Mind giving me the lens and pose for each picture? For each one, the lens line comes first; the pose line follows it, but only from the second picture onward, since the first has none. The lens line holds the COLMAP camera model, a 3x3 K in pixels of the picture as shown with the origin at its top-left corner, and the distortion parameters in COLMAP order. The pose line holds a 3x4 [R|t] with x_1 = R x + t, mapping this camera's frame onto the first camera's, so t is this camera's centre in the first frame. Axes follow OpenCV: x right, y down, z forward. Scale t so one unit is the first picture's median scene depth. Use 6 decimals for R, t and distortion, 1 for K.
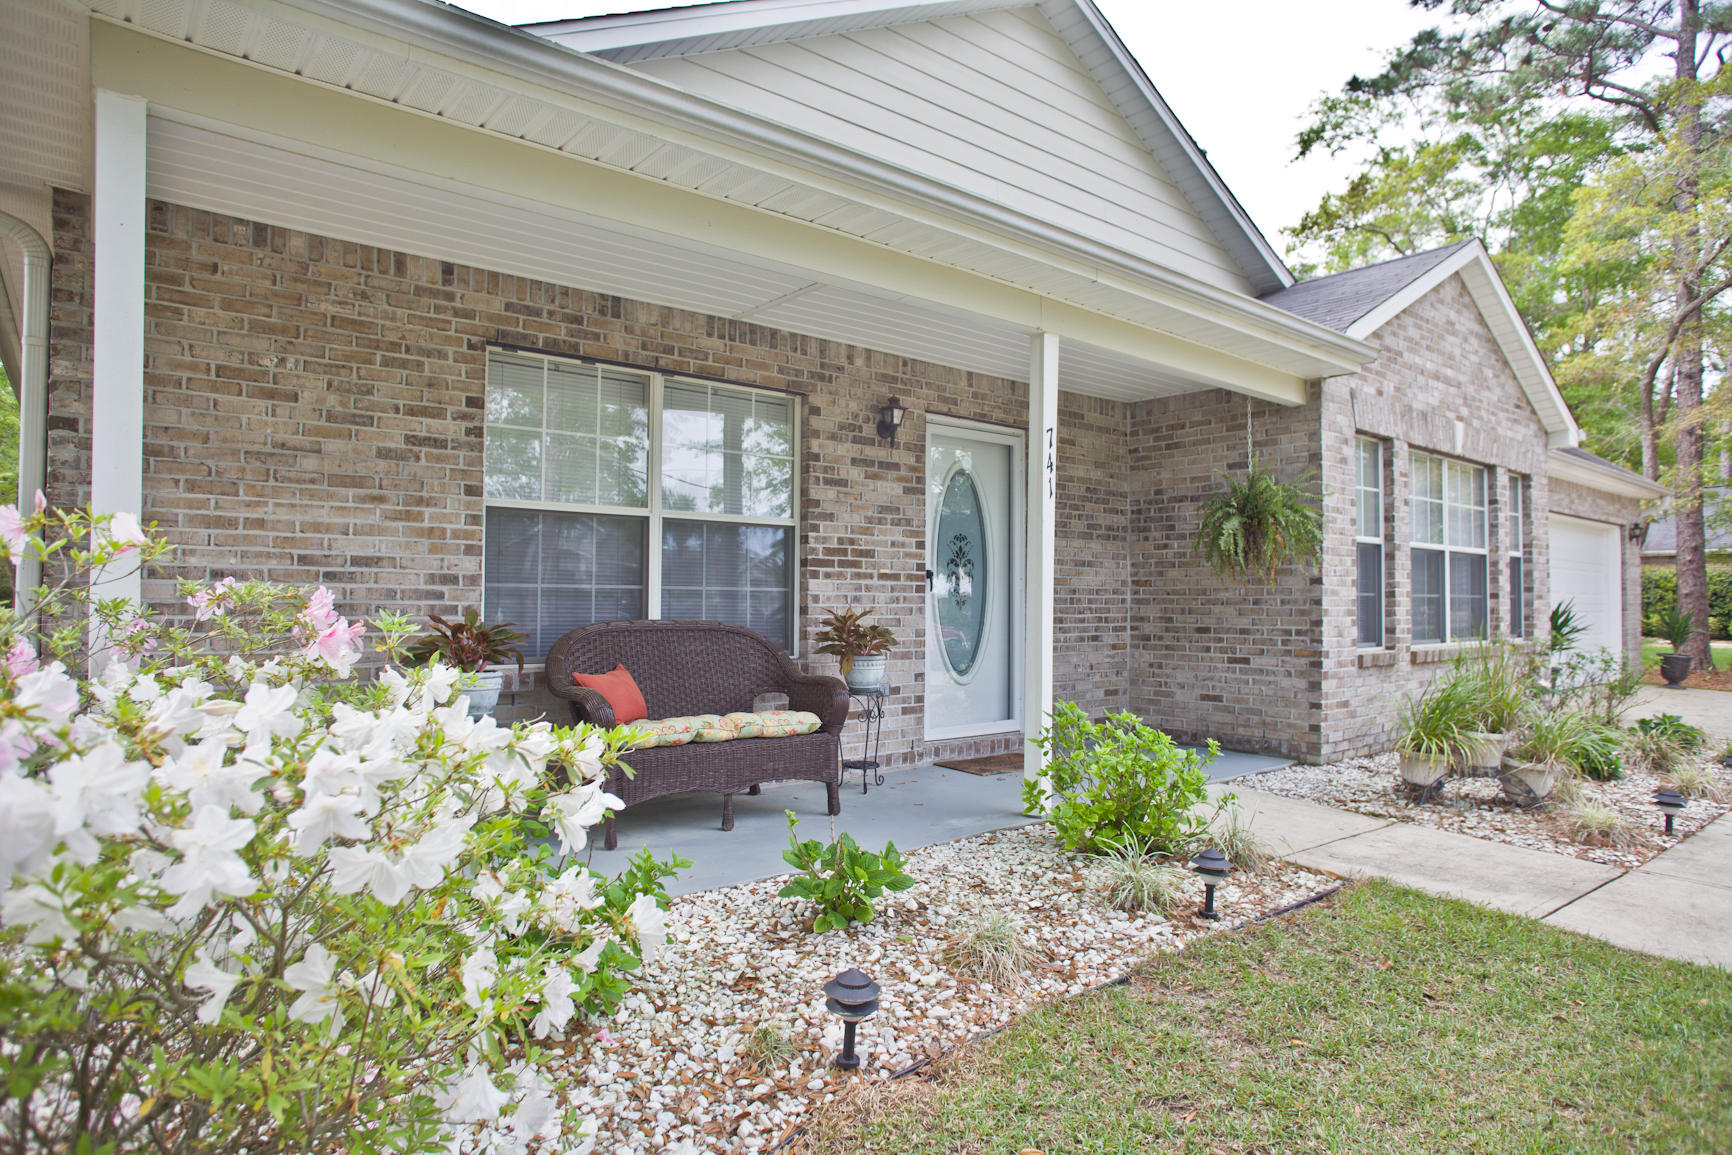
lens RADIAL K [[991.6, 0, 863.0], [0, 991.6, 582.1], [0, 0, 1]] dist [-0.067967, 0.041595]
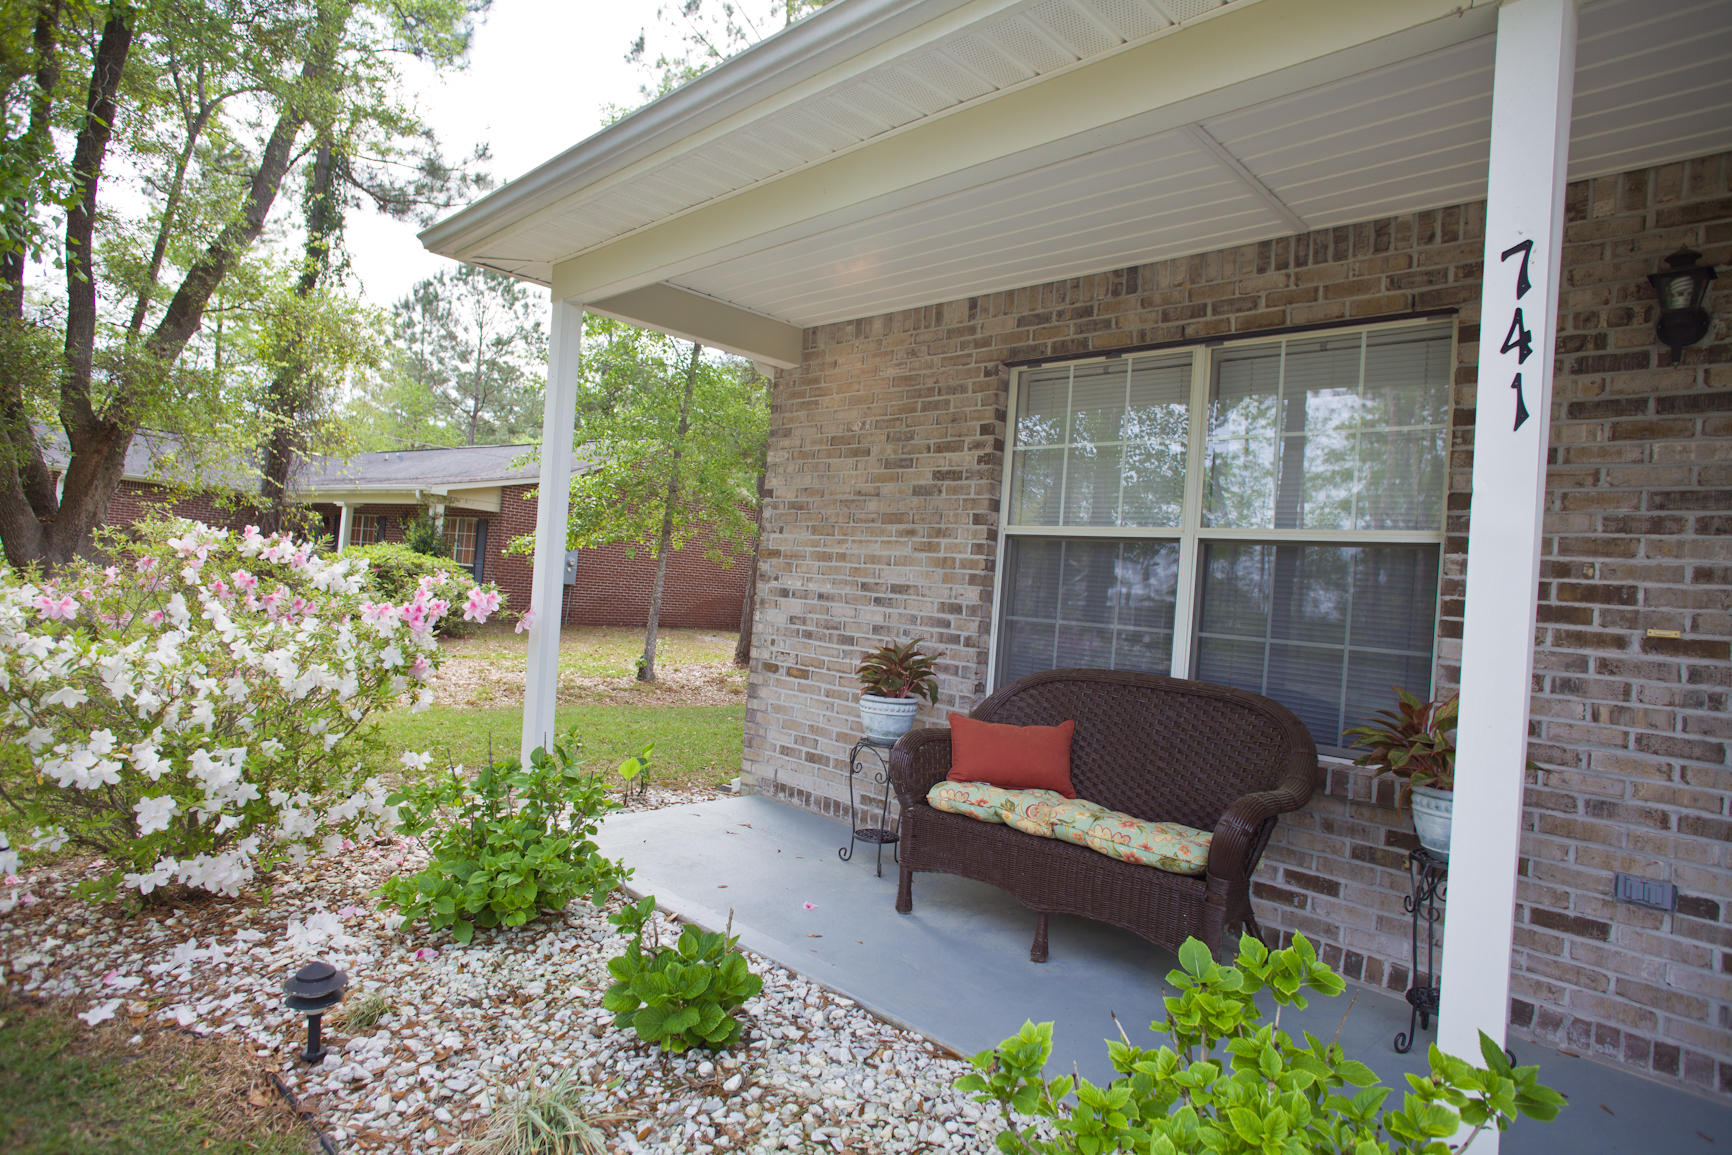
lens RADIAL K [[991.6, 0, 872.0], [0, 991.6, 581.1], [0, 0, 1]] dist [-0.067967, 0.041595]
pose [[0.112432, -0.011746, -0.993590, 0.556580], [-0.060102, 0.998019, -0.018599, -0.006476], [0.991840, 0.061808, 0.111504, 0.765416]]
